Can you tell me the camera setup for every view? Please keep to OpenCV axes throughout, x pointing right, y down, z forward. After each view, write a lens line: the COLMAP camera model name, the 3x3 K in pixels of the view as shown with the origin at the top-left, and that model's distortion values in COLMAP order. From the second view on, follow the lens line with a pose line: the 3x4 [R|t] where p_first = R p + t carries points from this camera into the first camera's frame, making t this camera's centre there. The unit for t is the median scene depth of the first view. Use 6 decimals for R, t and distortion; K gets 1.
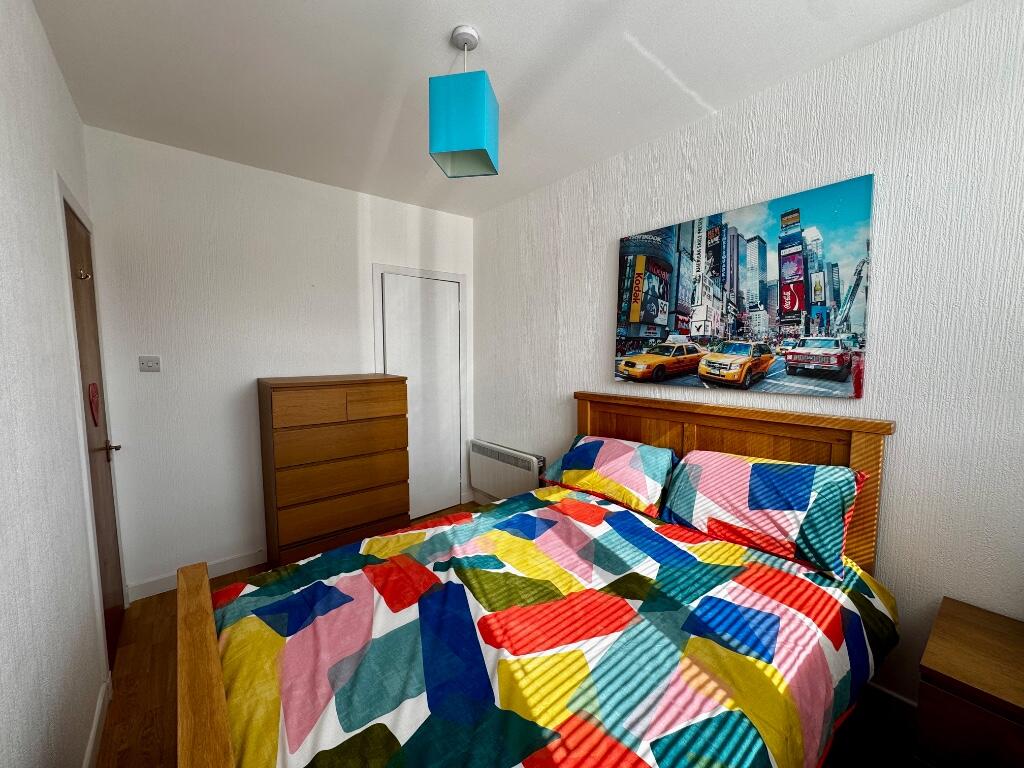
lens RADIAL K [[408.1, 0, 512.2], [0, 408.1, 382.4], [0, 0, 1]] dist [-0.000671, 0.000043]
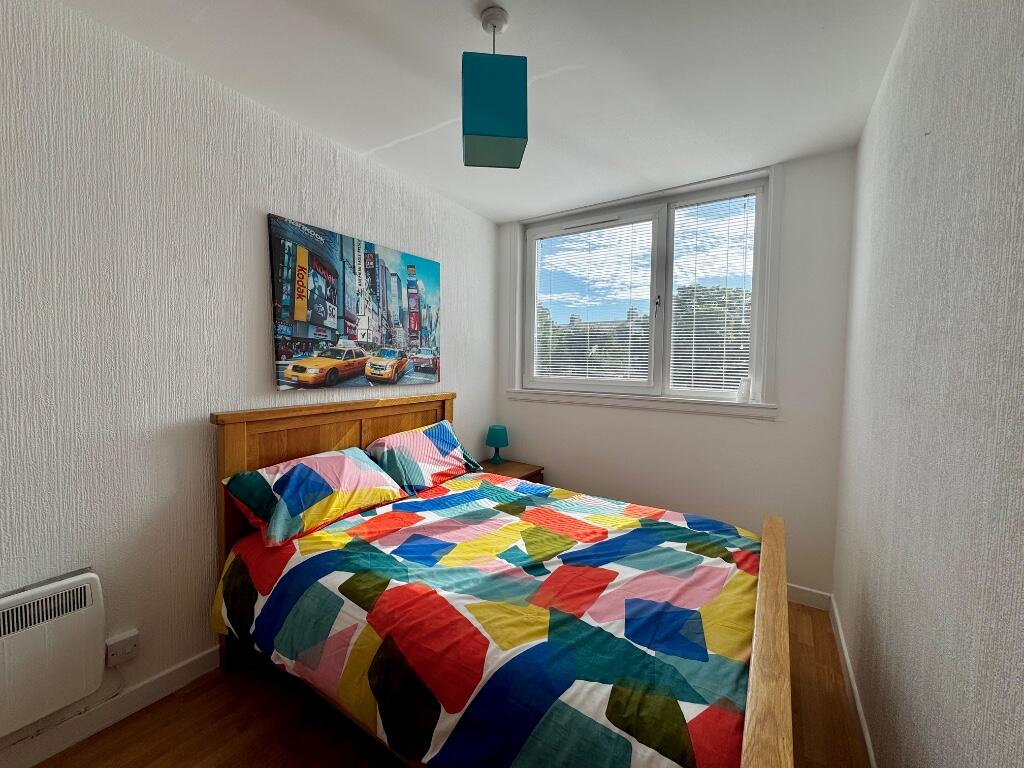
lens RADIAL K [[408.1, 0, 512.2], [0, 408.1, 382.4], [0, 0, 1]] dist [-0.000671, 0.000043]
pose [[-0.299354, -0.051373, 0.952758, -0.801752], [0.064428, 0.995182, 0.073904, -0.060479], [-0.951964, 0.083508, -0.294602, 0.984012]]
